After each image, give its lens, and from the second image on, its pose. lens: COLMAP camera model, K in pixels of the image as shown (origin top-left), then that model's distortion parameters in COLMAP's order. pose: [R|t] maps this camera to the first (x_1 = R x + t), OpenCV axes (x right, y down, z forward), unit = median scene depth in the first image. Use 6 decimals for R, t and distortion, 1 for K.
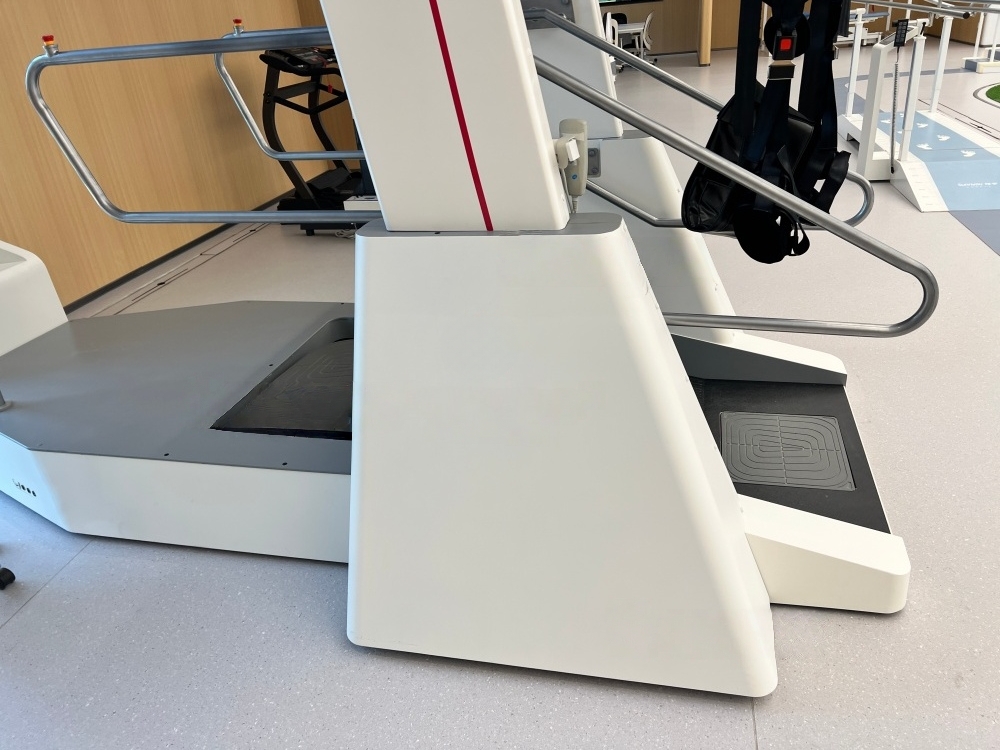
lens RADIAL K [[751.0, 0, 500.0], [0, 751.0, 375.0], [0, 0, 1]] dist [0.075578, -0.085512]
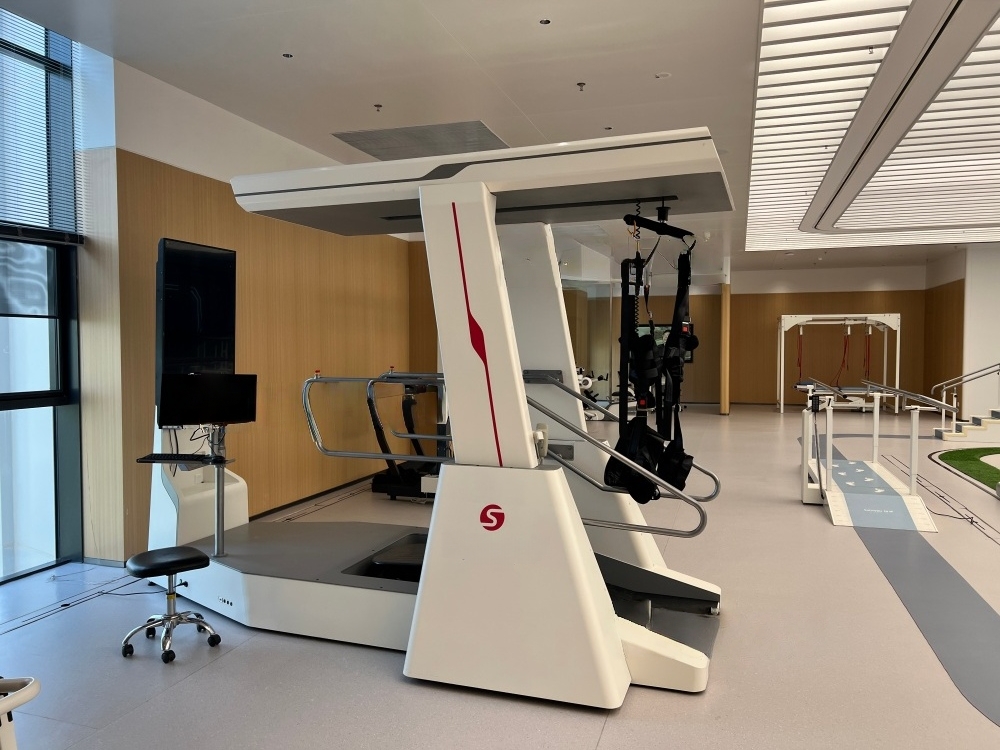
lens RADIAL K [[751.0, 0, 500.0], [0, 751.0, 375.0], [0, 0, 1]] dist [0.075578, -0.085512]
pose [[0.992222, 0.084945, -0.090994, 0.113429], [-0.114418, 0.910270, -0.397890, 0.311725], [0.049030, 0.405207, 0.912909, -0.795190]]
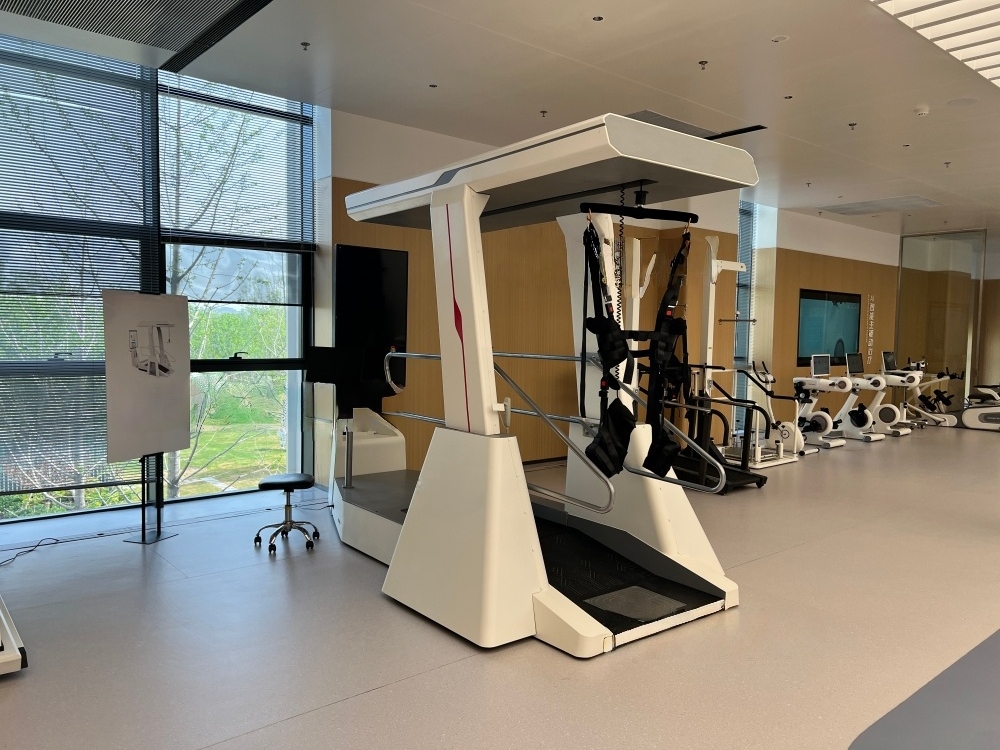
lens RADIAL K [[751.0, 0, 500.0], [0, 751.0, 375.0], [0, 0, 1]] dist [0.075578, -0.085512]
pose [[0.789762, 0.130502, -0.599371, 1.098993], [-0.342782, 0.904201, -0.254794, 0.173506], [0.508701, 0.406680, 0.758838, -0.672185]]
